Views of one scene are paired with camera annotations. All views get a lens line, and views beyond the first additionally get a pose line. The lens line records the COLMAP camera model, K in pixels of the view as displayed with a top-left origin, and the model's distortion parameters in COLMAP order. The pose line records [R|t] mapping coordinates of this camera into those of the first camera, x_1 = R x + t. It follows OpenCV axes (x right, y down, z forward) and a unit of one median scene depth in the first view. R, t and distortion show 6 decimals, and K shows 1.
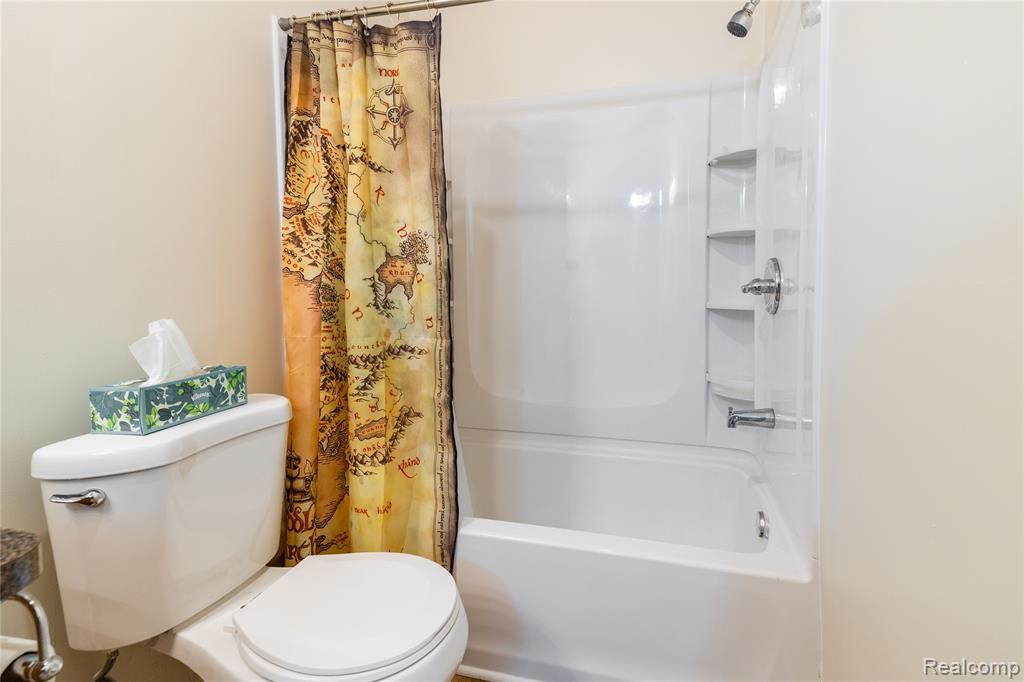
lens RADIAL K [[431.0, 0, 517.7], [0, 431.0, 323.8], [0, 0, 1]] dist [0.033016, -0.000219]
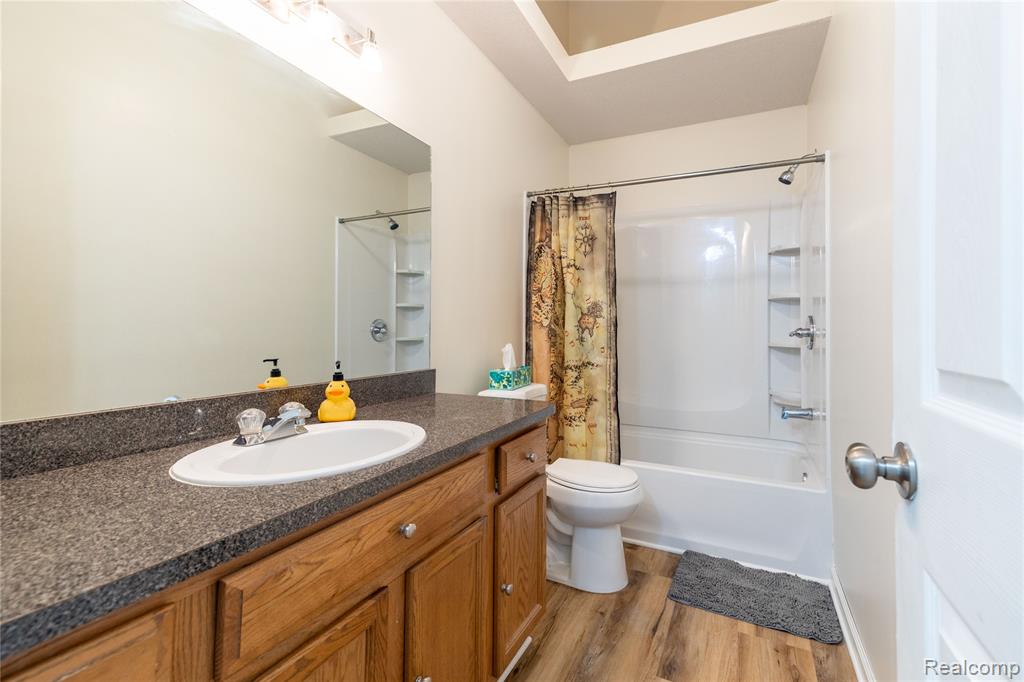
lens RADIAL K [[421.9, 0, 516.6], [0, 421.9, 338.5], [0, 0, 1]] dist [0.054726, -0.019210]
pose [[0.990529, 0.017649, -0.136165, -0.332014], [-0.025648, 0.998032, -0.057219, 0.063974], [0.134887, 0.060169, 0.989032, -0.859826]]
